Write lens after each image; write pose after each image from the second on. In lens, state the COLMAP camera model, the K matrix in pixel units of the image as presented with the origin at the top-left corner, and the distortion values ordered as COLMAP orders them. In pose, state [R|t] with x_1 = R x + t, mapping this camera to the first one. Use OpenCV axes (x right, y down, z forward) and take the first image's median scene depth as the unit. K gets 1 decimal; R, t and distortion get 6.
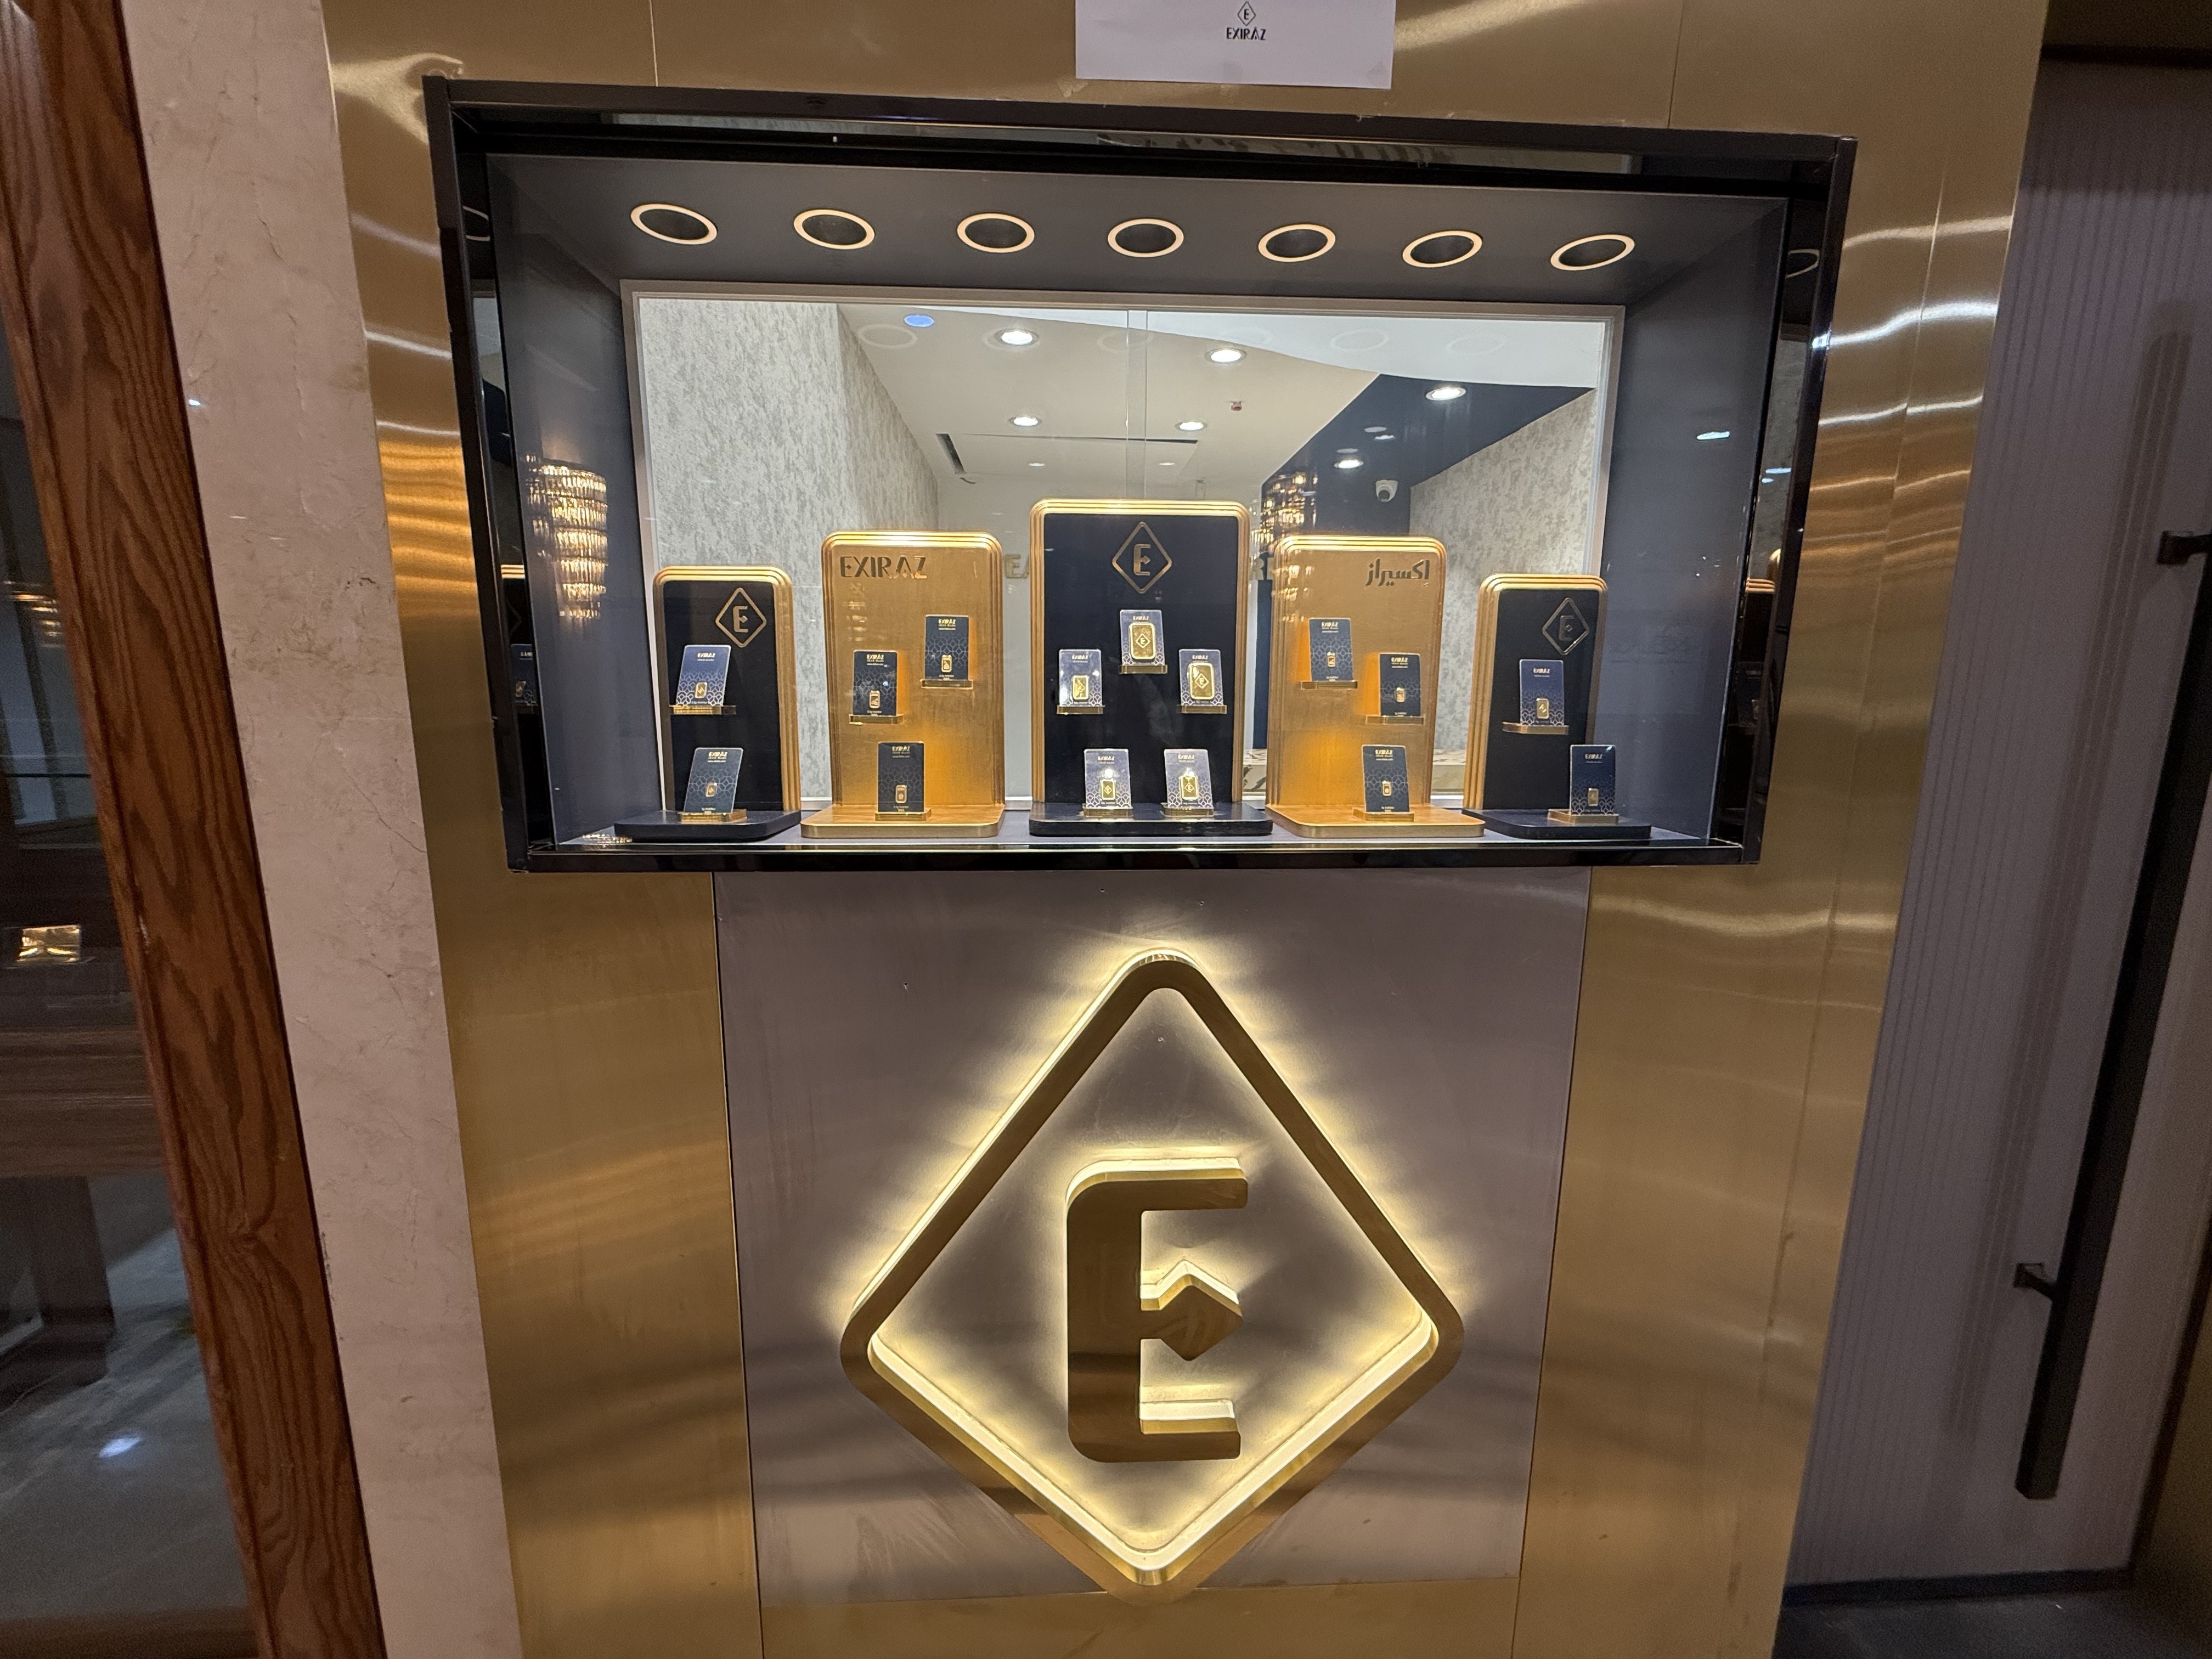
lens RADIAL K [[894.0, 0, 1095.3], [0, 894.0, 831.4], [0, 0, 1]] dist [0.000282, 0.001038]
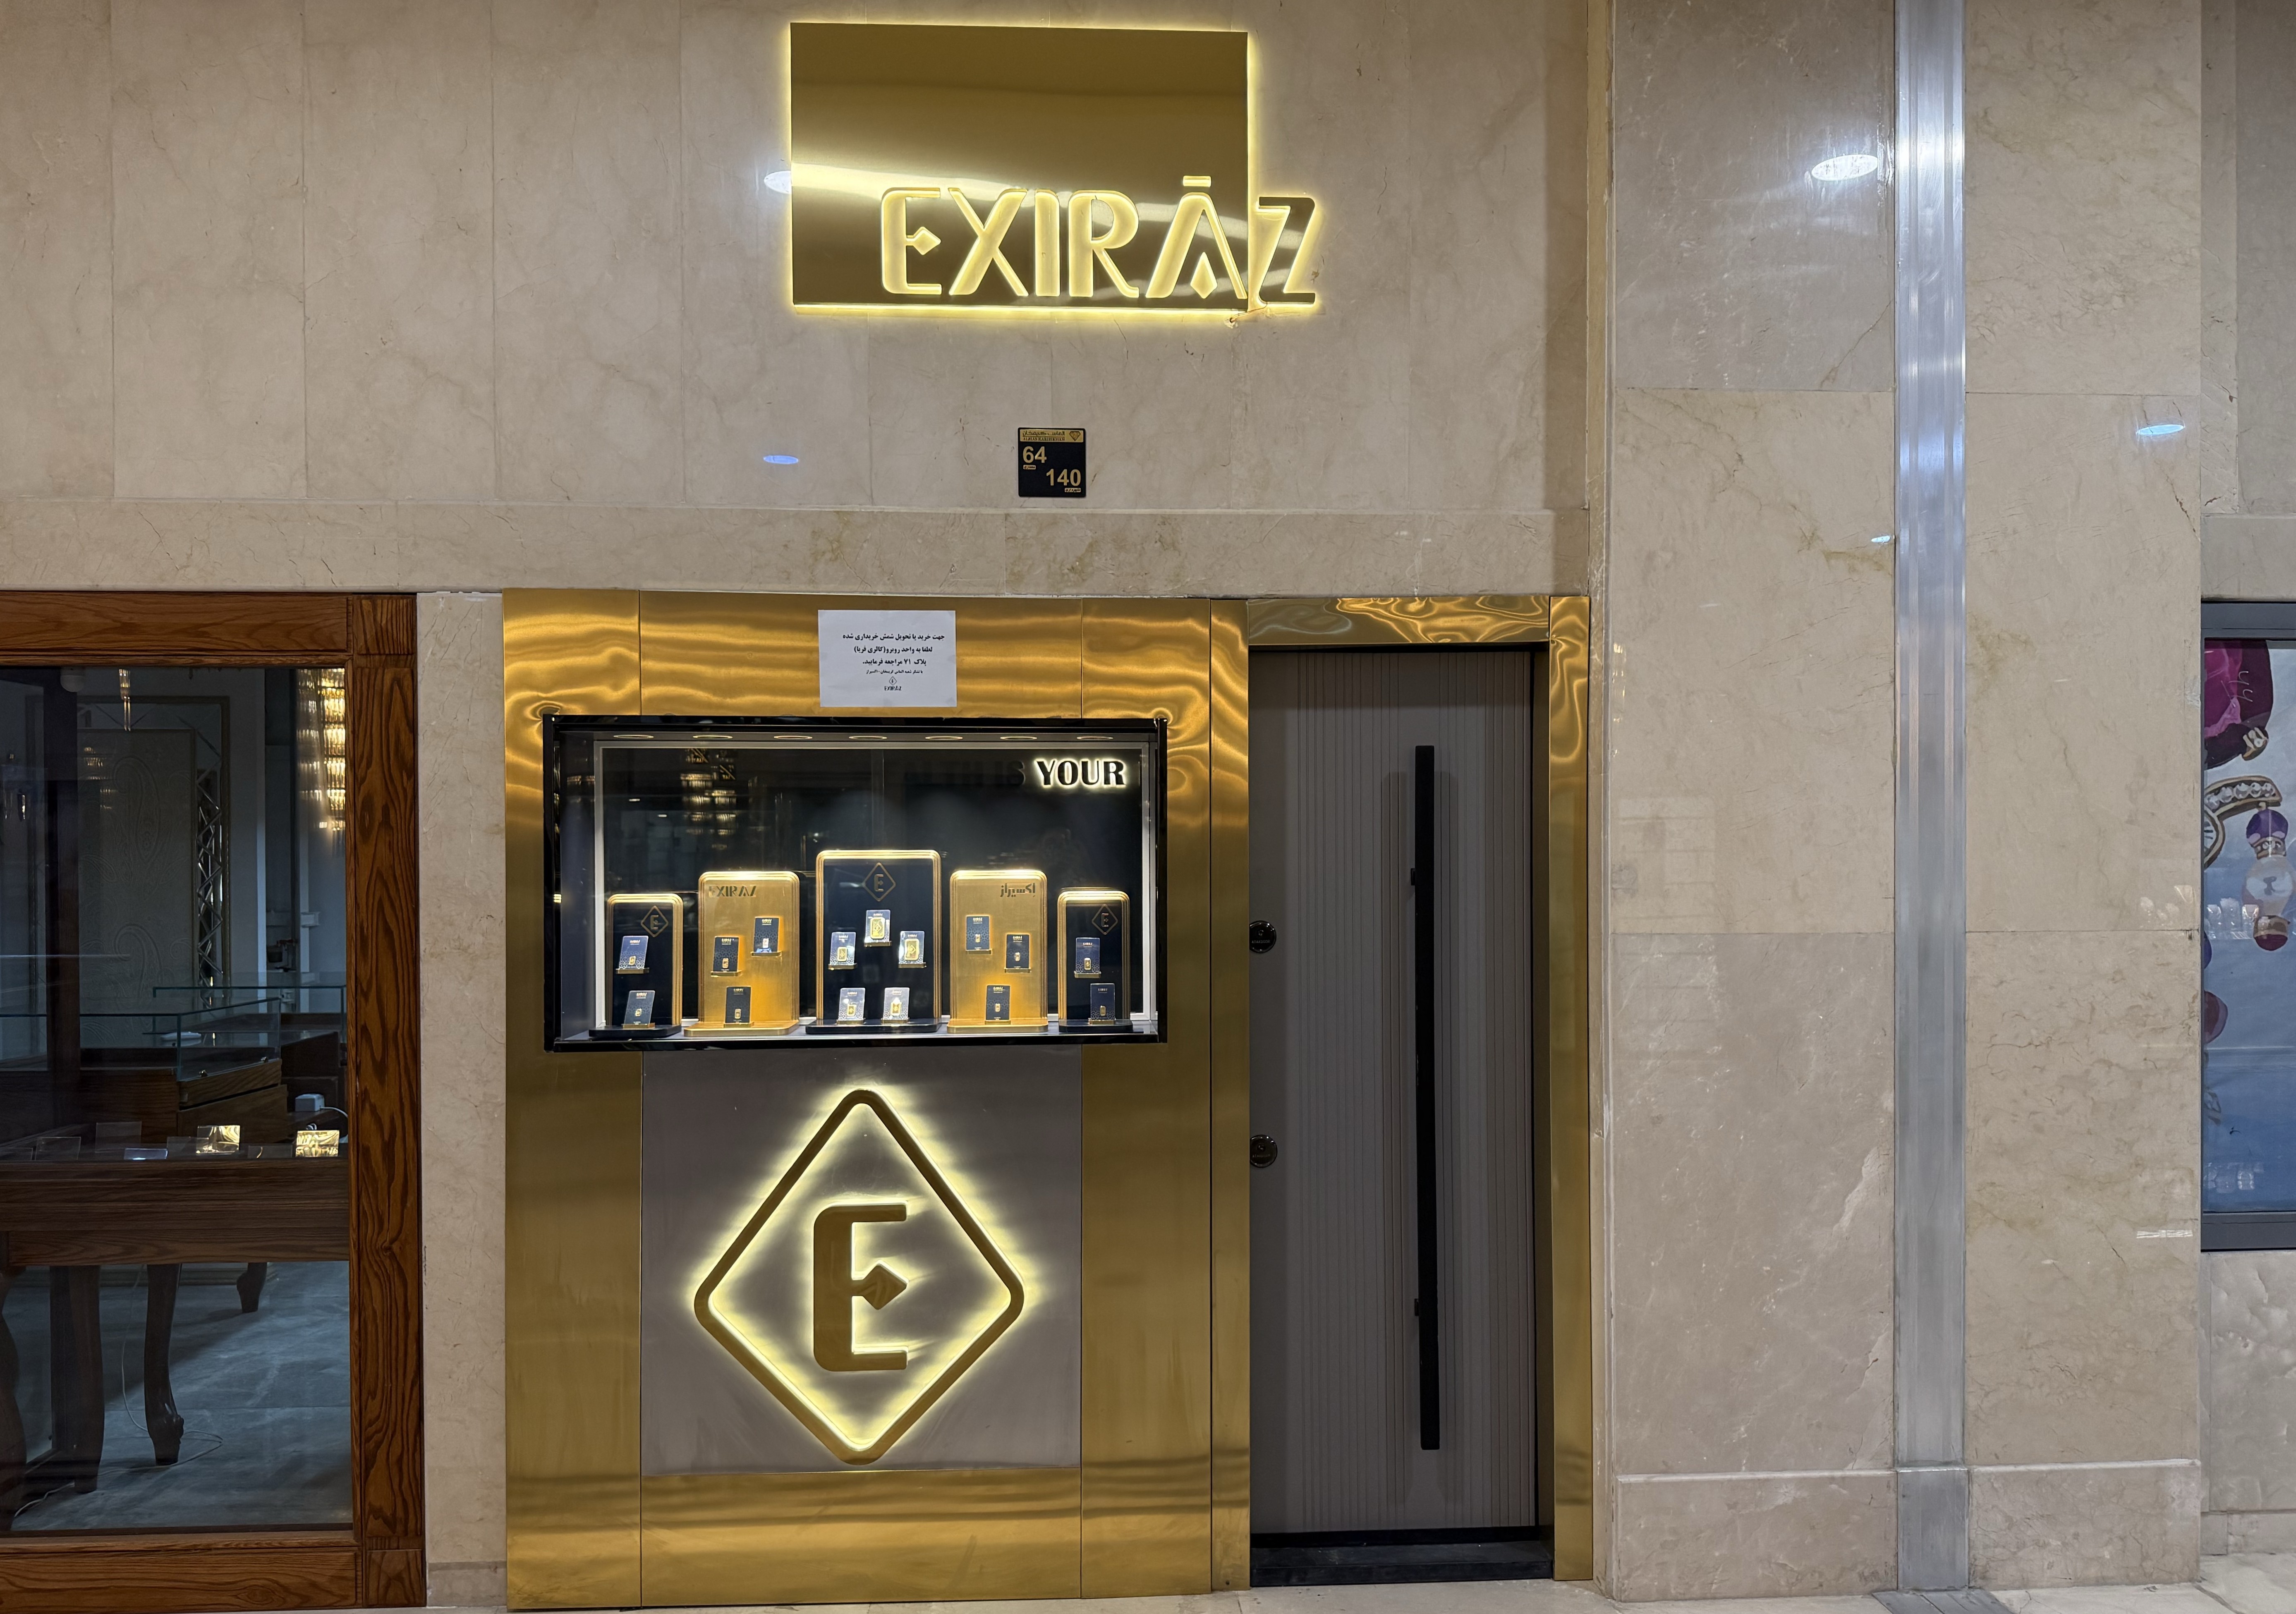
lens RADIAL K [[1696.0, 0, 1111.6], [0, 1696.0, 865.1], [0, 0, 1]] dist [0.097399, -0.000741]
pose [[0.999883, -0.011592, -0.009946, 0.574627], [0.009751, 0.985664, -0.168440, 0.246389], [0.011756, 0.168324, 0.985662, -2.433961]]
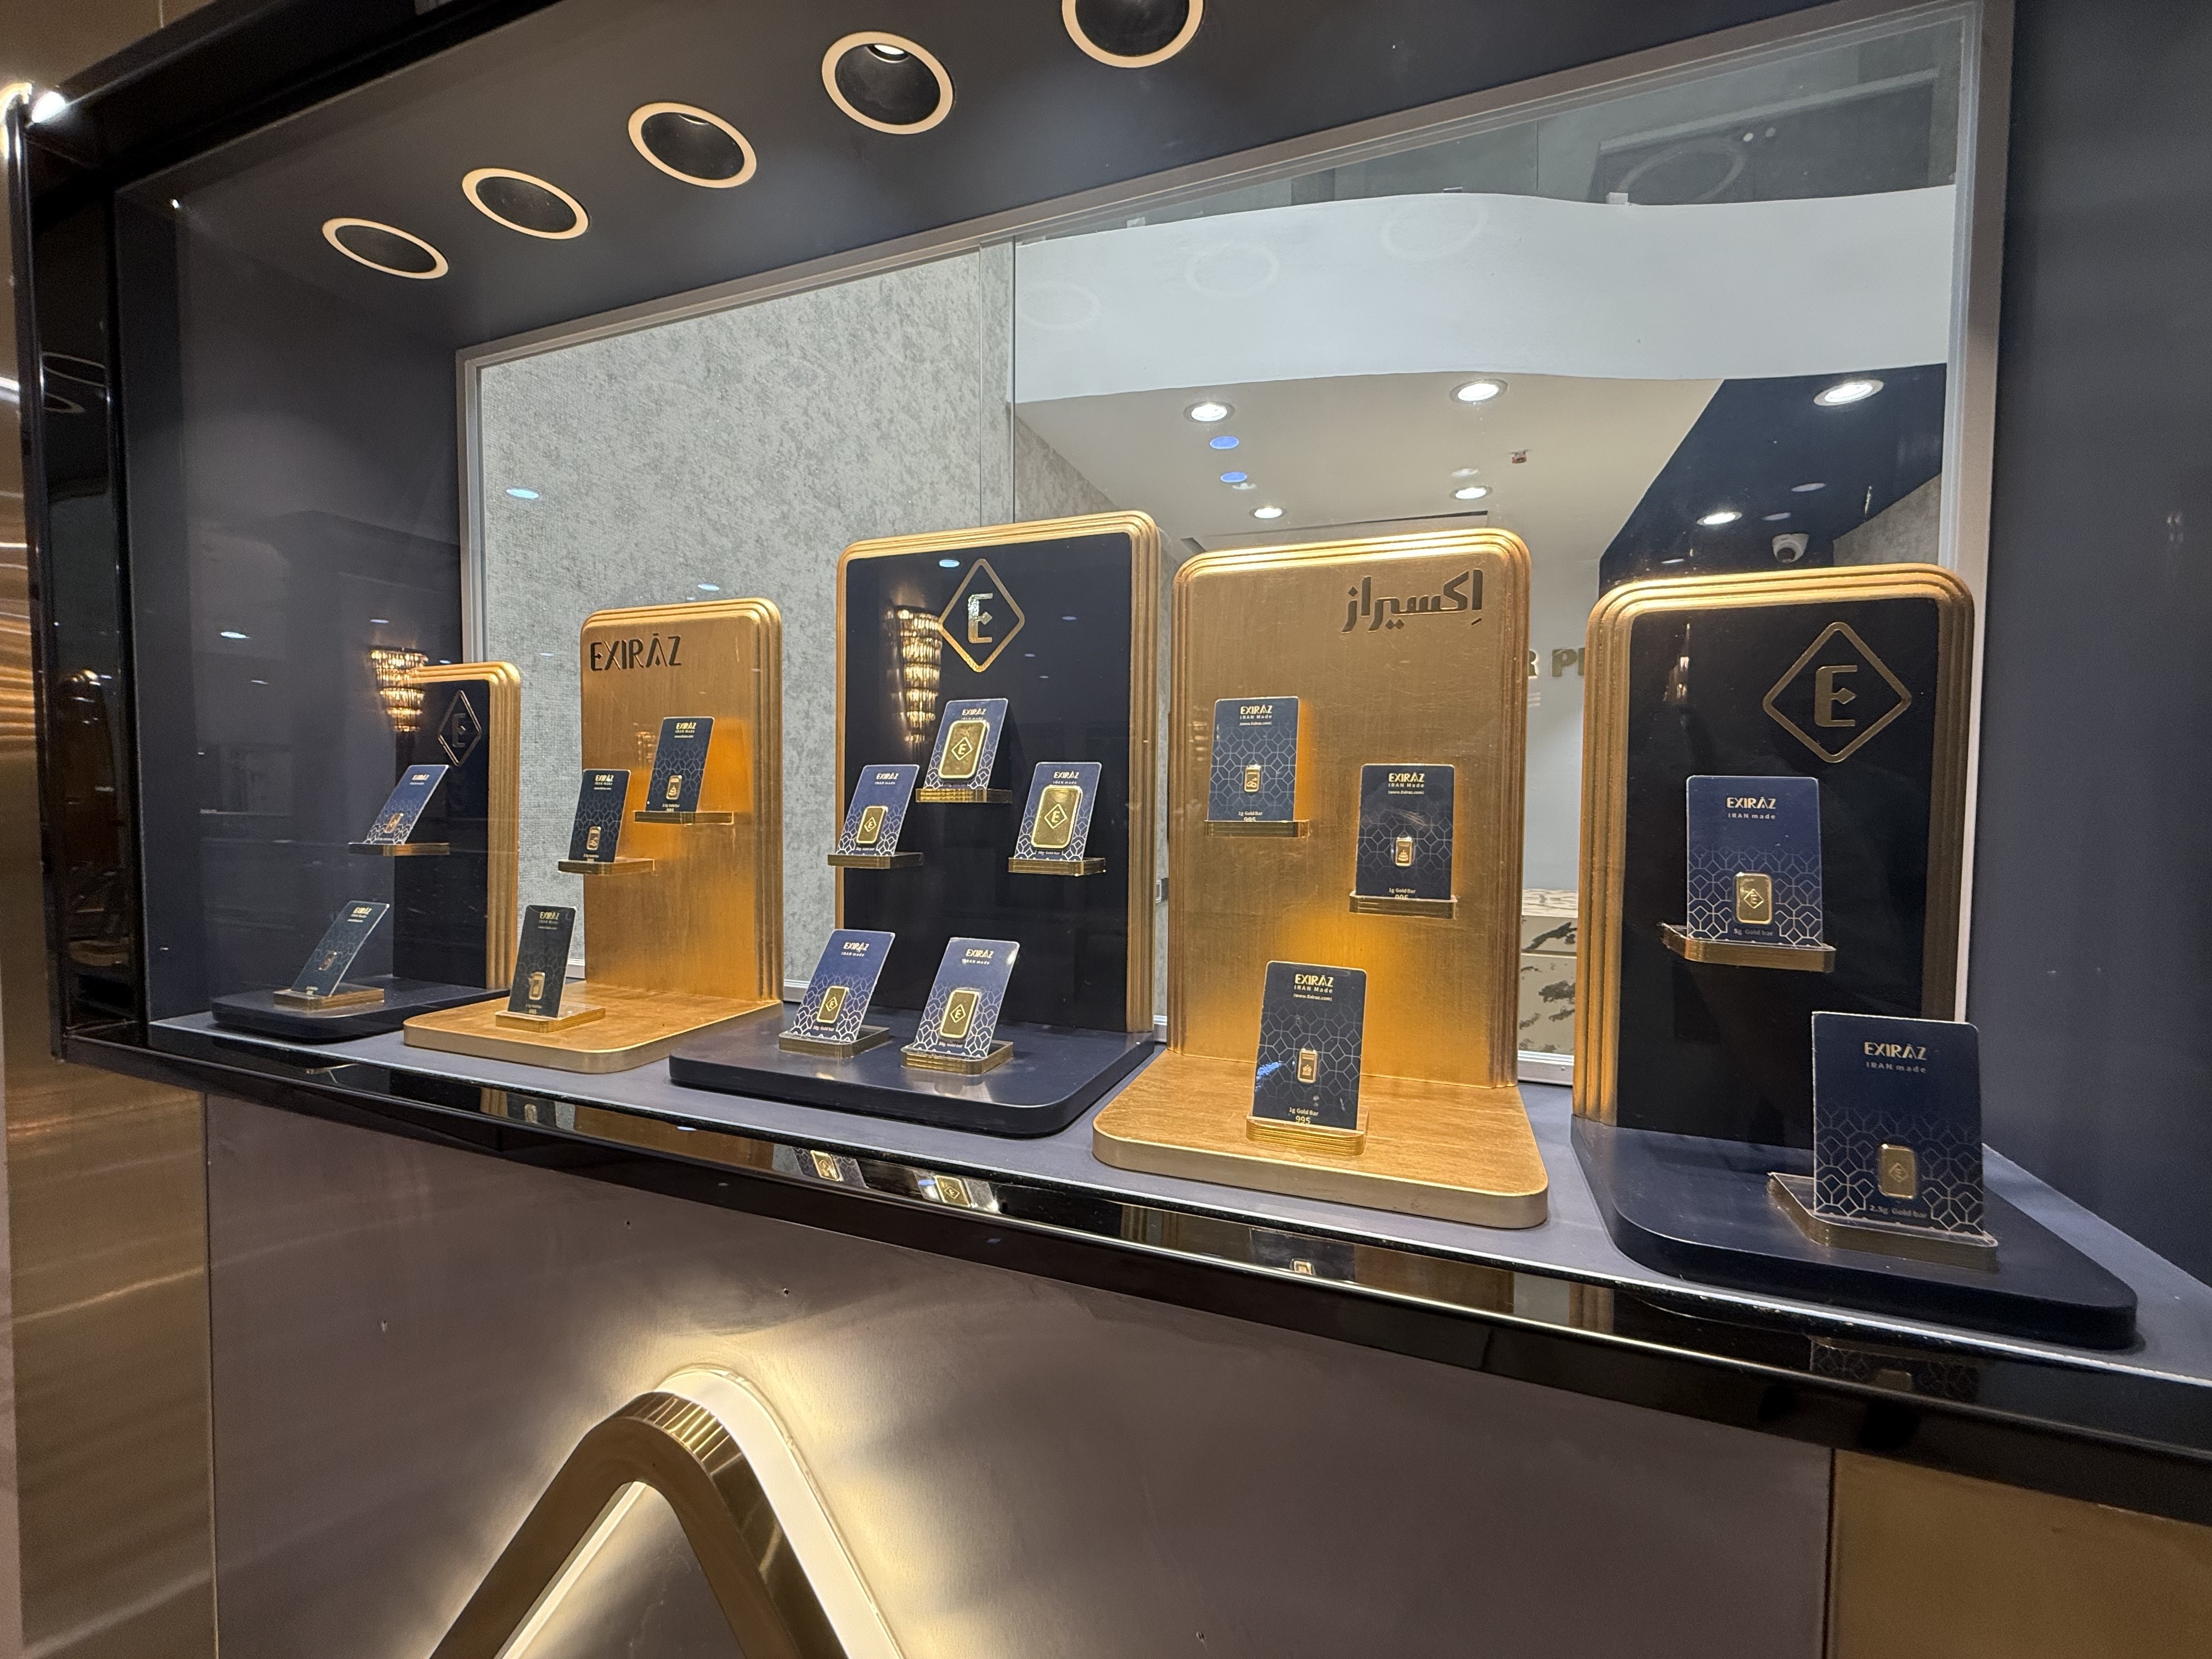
lens RADIAL K [[894.0, 0, 1092.8], [0, 894.0, 829.2], [0, 0, 1]] dist [0.000282, 0.001038]
pose [[0.917058, 0.016925, -0.398395, 0.382473], [-0.068531, 0.990923, -0.115654, -0.100287], [0.392822, 0.133364, 0.909893, 0.515595]]
